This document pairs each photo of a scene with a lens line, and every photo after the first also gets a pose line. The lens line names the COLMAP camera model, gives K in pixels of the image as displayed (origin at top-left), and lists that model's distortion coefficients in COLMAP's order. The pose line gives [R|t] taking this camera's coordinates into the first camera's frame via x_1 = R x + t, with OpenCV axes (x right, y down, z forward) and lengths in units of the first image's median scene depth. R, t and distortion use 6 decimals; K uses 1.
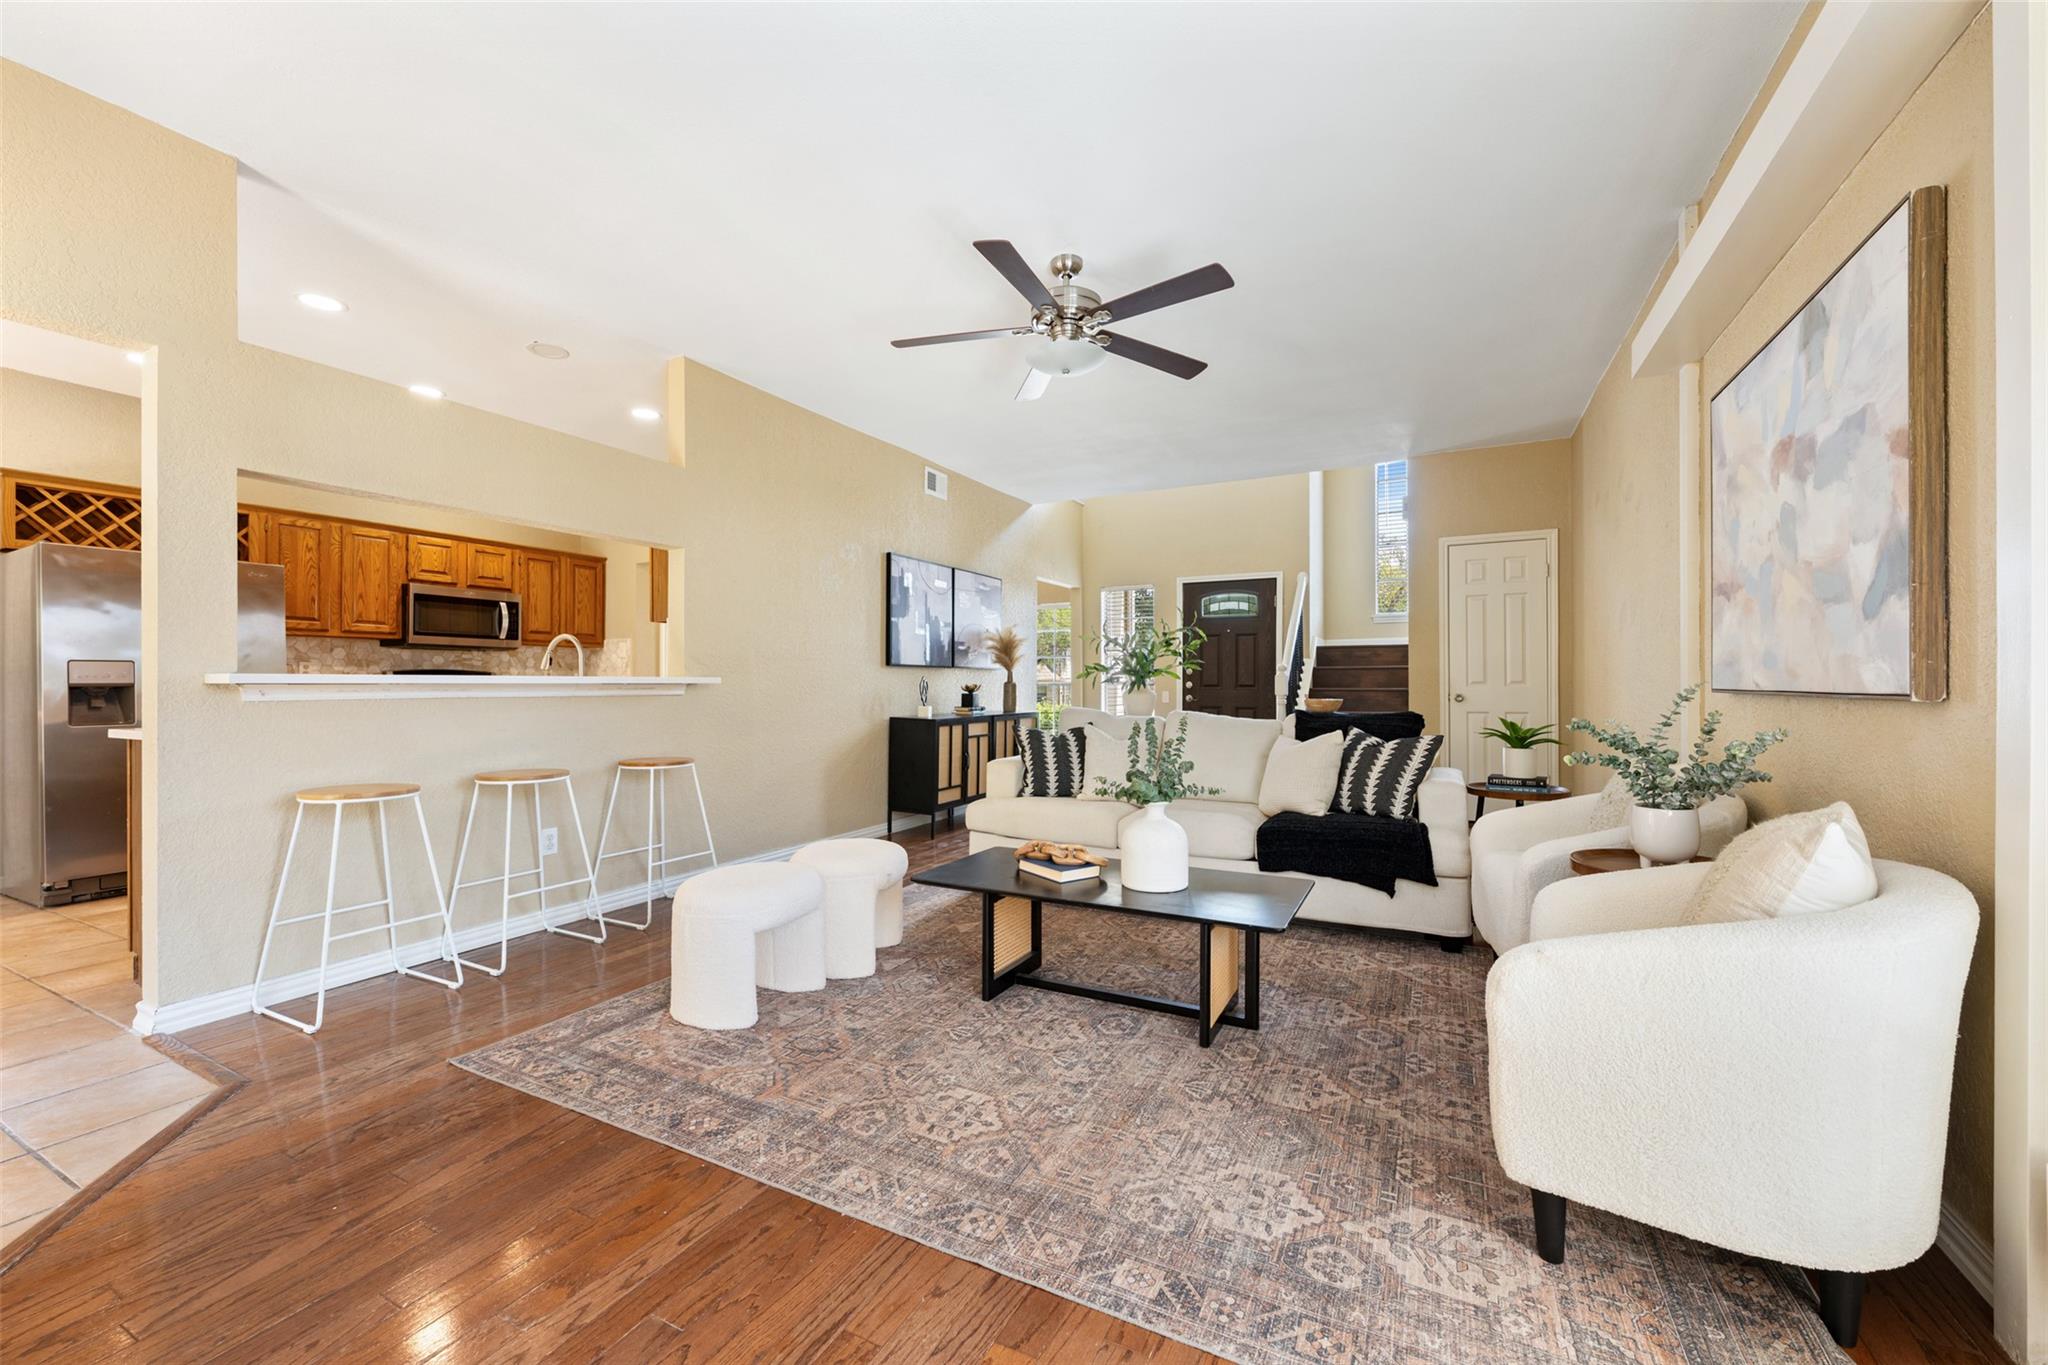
lens RADIAL K [[811.3, 0, 1022.4], [0, 811.3, 680.5], [0, 0, 1]] dist [-0.001173, 0.000186]
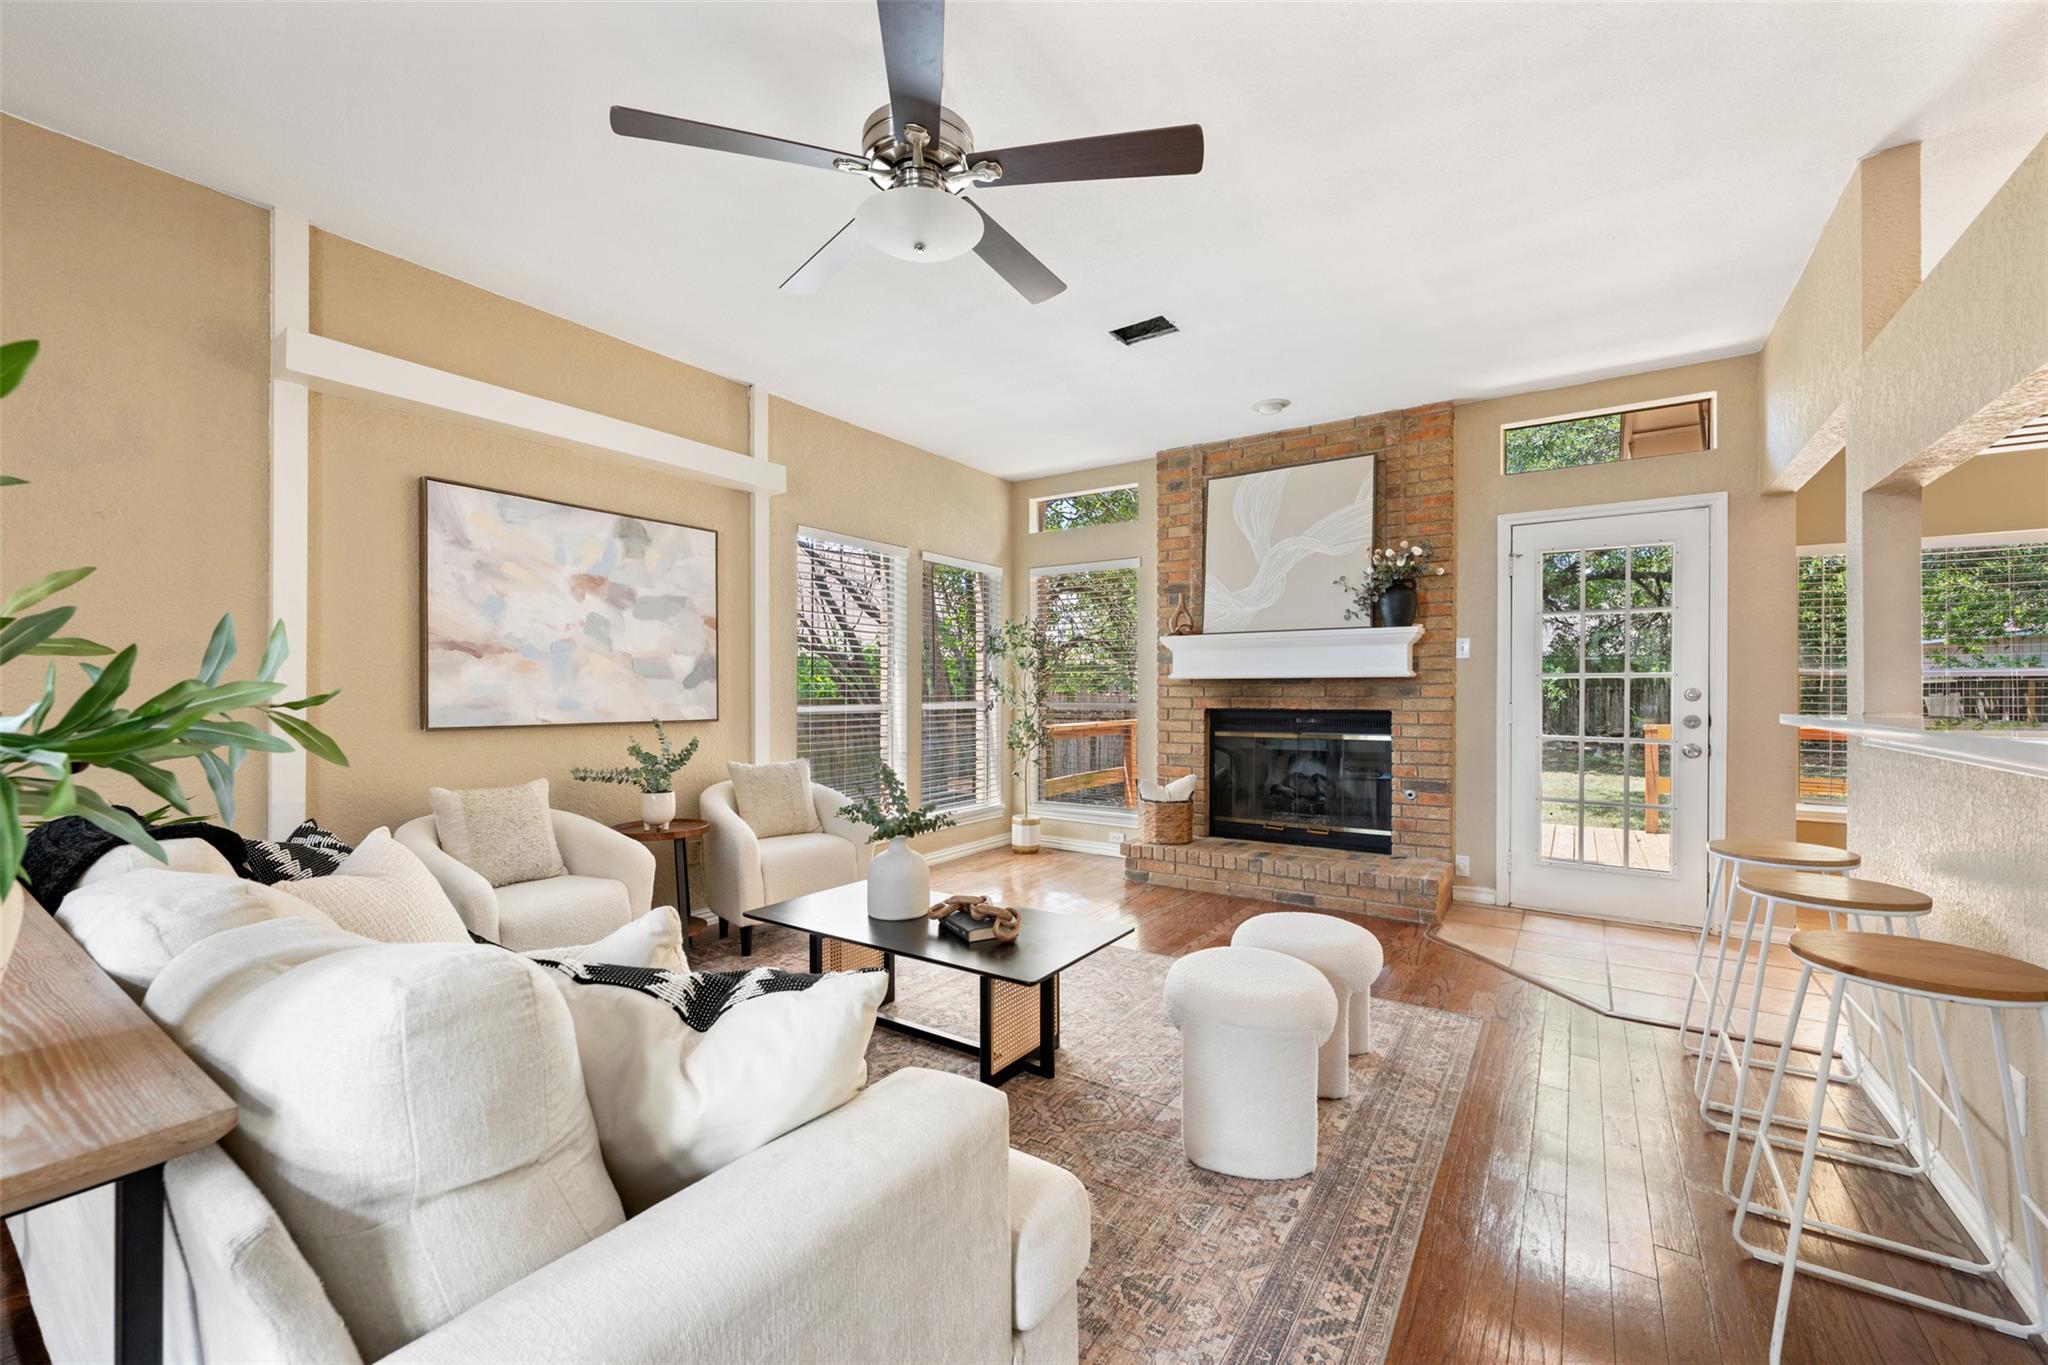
lens RADIAL K [[811.3, 0, 1019.5], [0, 811.3, 689.6], [0, 0, 1]] dist [-0.001173, 0.000186]
pose [[-0.992039, 0.004583, 0.125848, -0.145780], [0.003708, 0.999967, -0.007190, -0.037224], [-0.125876, -0.006666, -0.992024, 2.260193]]
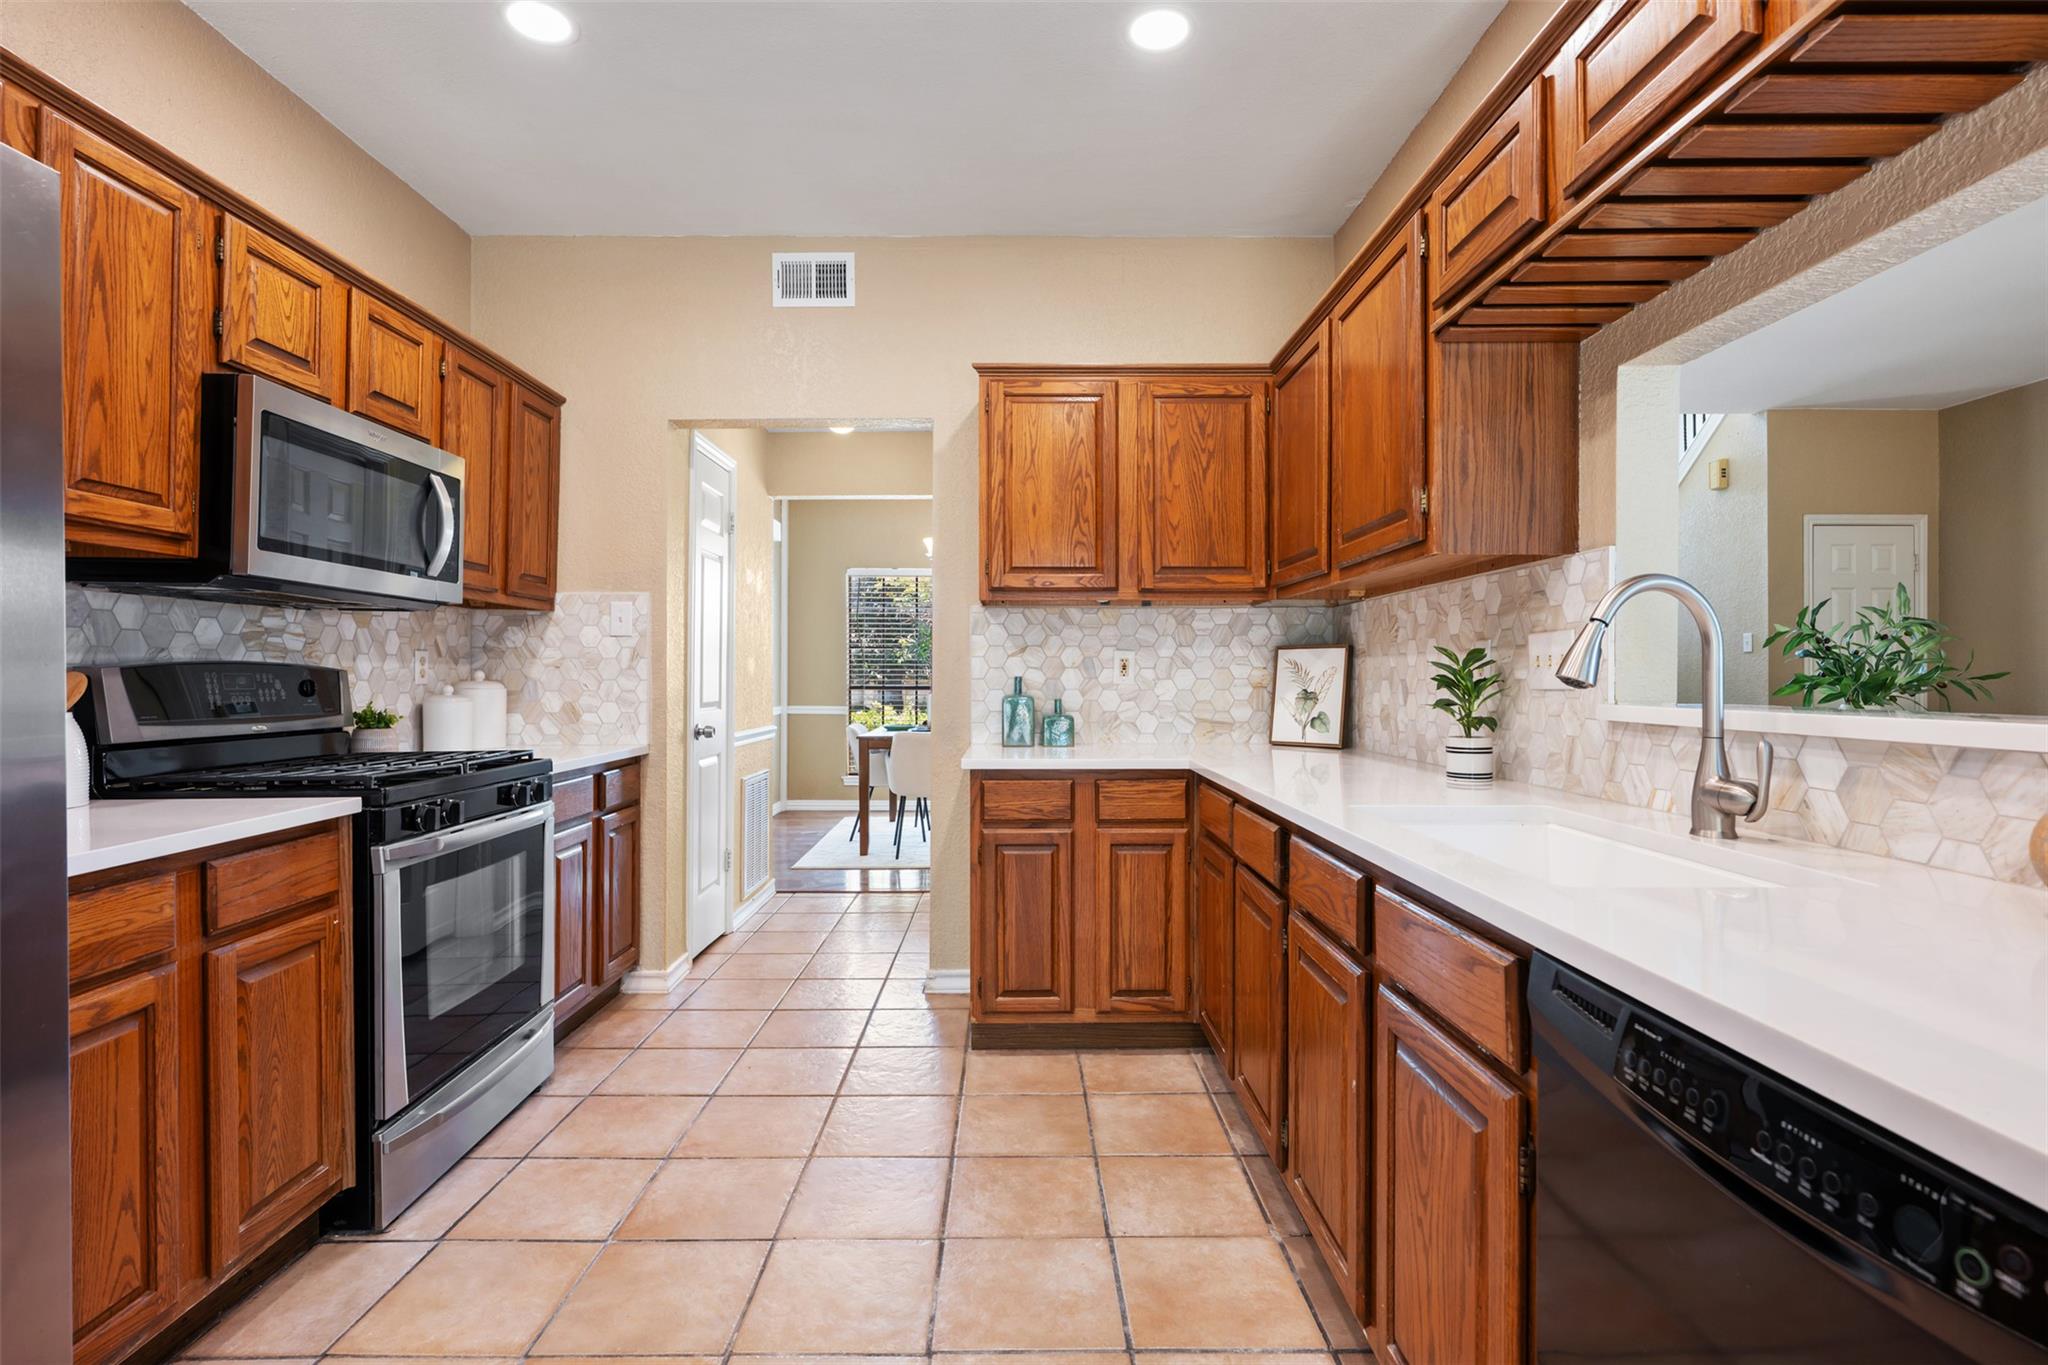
lens RADIAL K [[964.9, 0, 1018.1], [0, 964.9, 675.5], [0, 0, 1]] dist [-0.000272, -0.000014]
pose [[0.886229, 0.006685, 0.463200, -1.577253], [-0.007525, 0.999972, -0.000035, -0.027194], [-0.463187, -0.003455, 0.886254, 1.304850]]
